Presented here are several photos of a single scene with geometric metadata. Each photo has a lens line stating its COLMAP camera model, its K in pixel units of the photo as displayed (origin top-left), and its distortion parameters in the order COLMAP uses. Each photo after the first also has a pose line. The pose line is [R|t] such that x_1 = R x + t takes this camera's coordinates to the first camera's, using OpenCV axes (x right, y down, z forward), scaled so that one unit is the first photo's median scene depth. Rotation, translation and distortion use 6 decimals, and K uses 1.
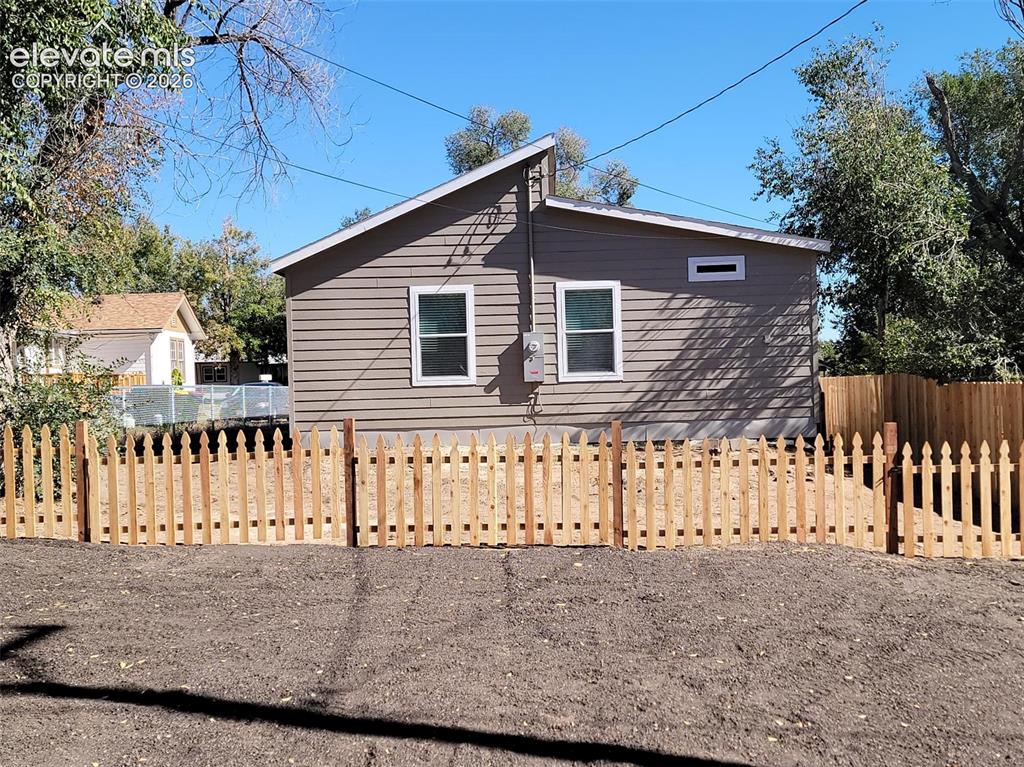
lens RADIAL K [[1128.5, 0, 509.8], [0, 1128.5, 386.1], [0, 0, 1]] dist [0.054743, 0.000000]
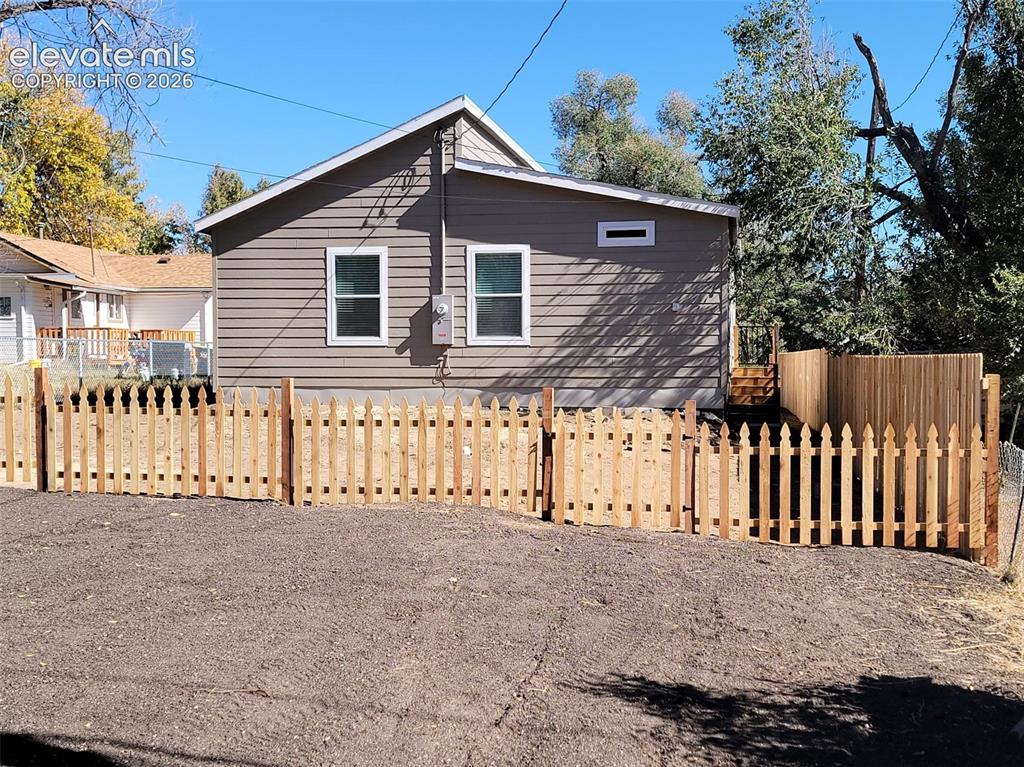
lens RADIAL K [[1128.5, 0, 508.2], [0, 1128.5, 382.9], [0, 0, 1]] dist [0.054743, 0.000000]
pose [[0.990347, 0.030402, -0.135235, 0.217019], [-0.026865, 0.999249, 0.027905, 0.000824], [0.135982, -0.024003, 0.990421, 0.011006]]
